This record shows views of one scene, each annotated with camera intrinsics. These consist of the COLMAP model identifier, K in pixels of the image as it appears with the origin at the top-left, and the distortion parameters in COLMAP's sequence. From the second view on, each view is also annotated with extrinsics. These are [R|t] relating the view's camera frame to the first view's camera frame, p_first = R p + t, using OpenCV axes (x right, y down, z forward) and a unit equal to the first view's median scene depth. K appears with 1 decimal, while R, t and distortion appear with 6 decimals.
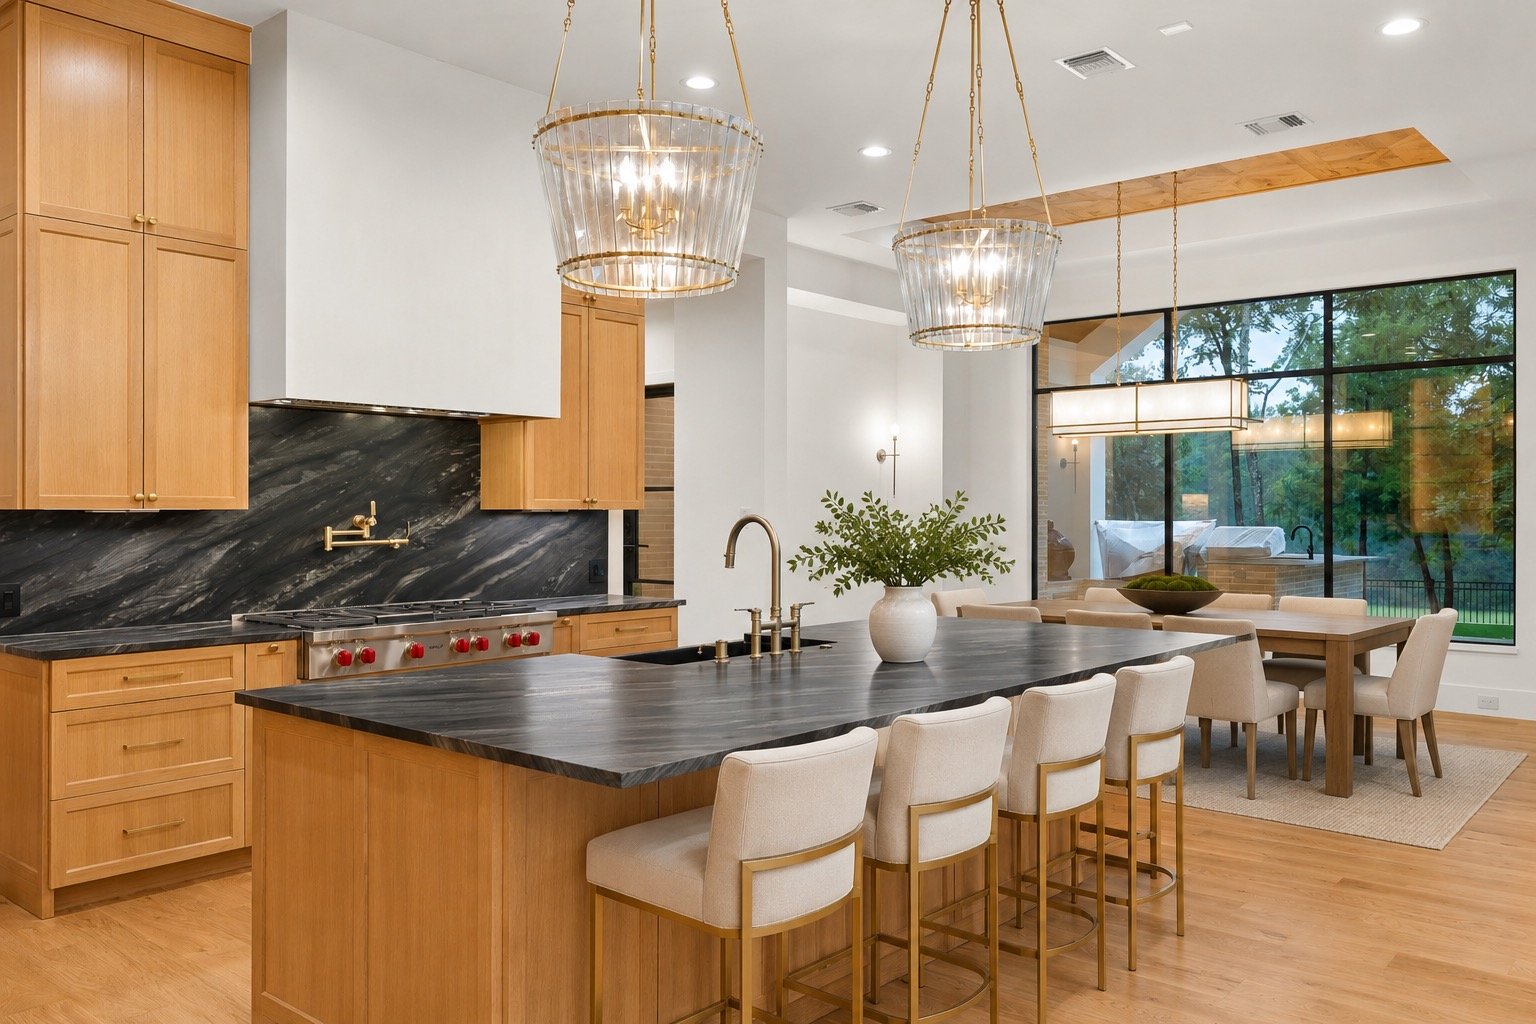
lens RADIAL K [[1345.1, 0, 774.6], [0, 1345.1, 511.3], [0, 0, 1]] dist [0.004848, 0.005024]
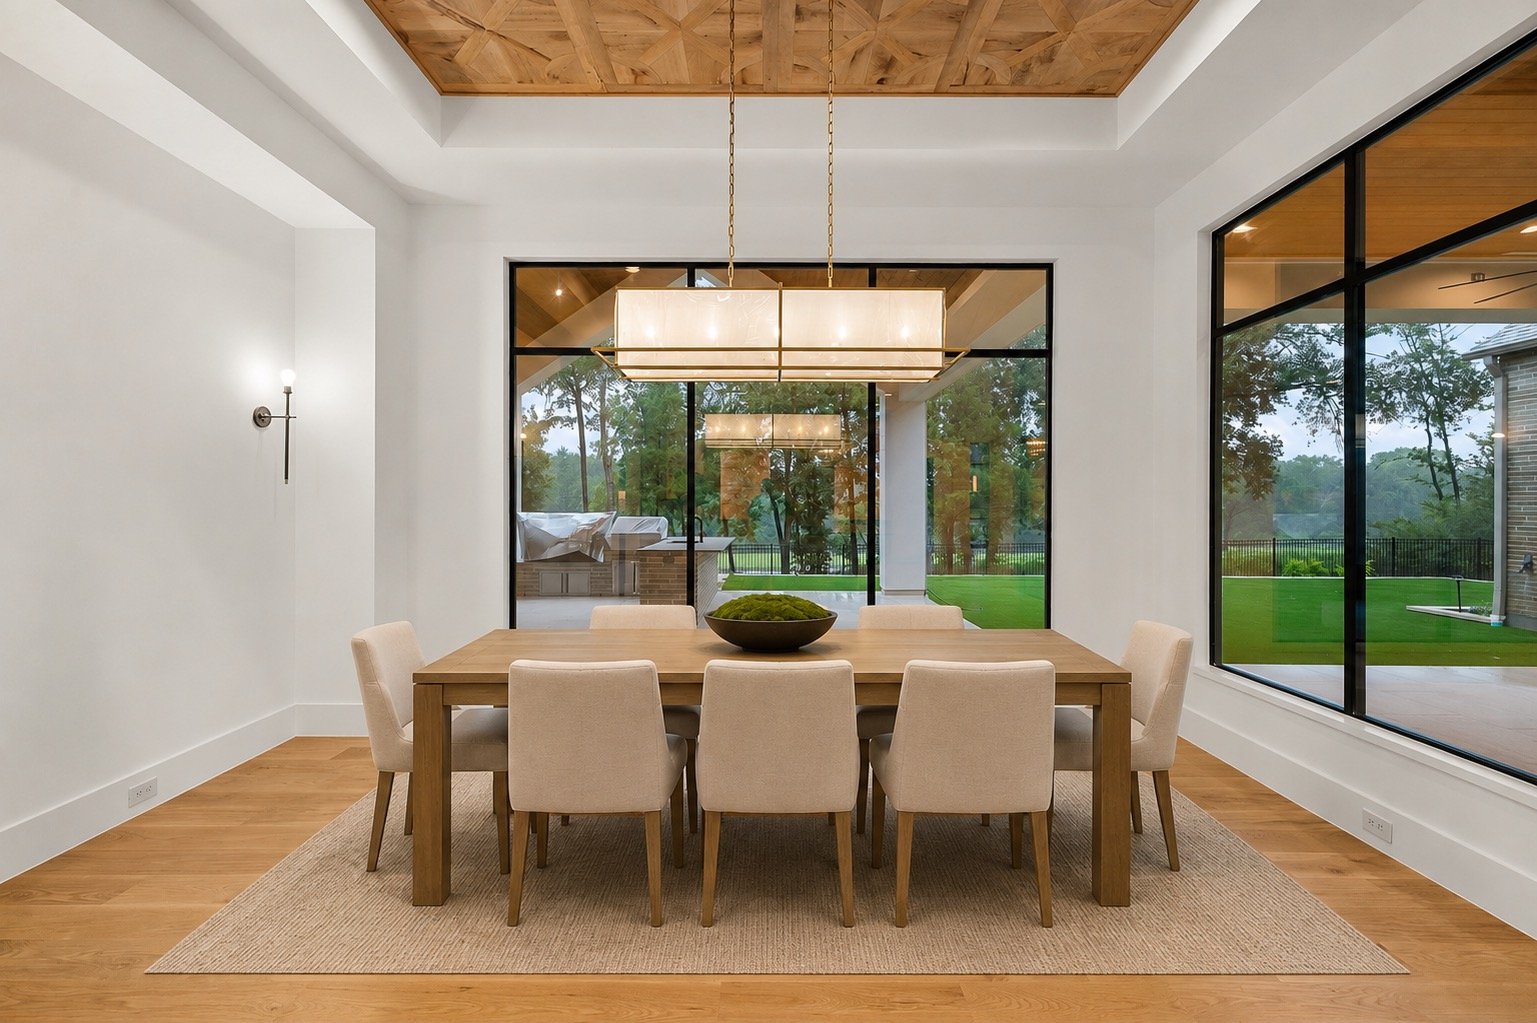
lens RADIAL K [[631.4, 0, 772.3], [0, 631.4, 499.6], [0, 0, 1]] dist [-0.000764, 0.000039]
pose [[0.762537, 0.004658, 0.646927, 0.117600], [-0.000284, 0.999976, -0.006865, -0.000503], [-0.646944, 0.005051, 0.762521, 1.029592]]
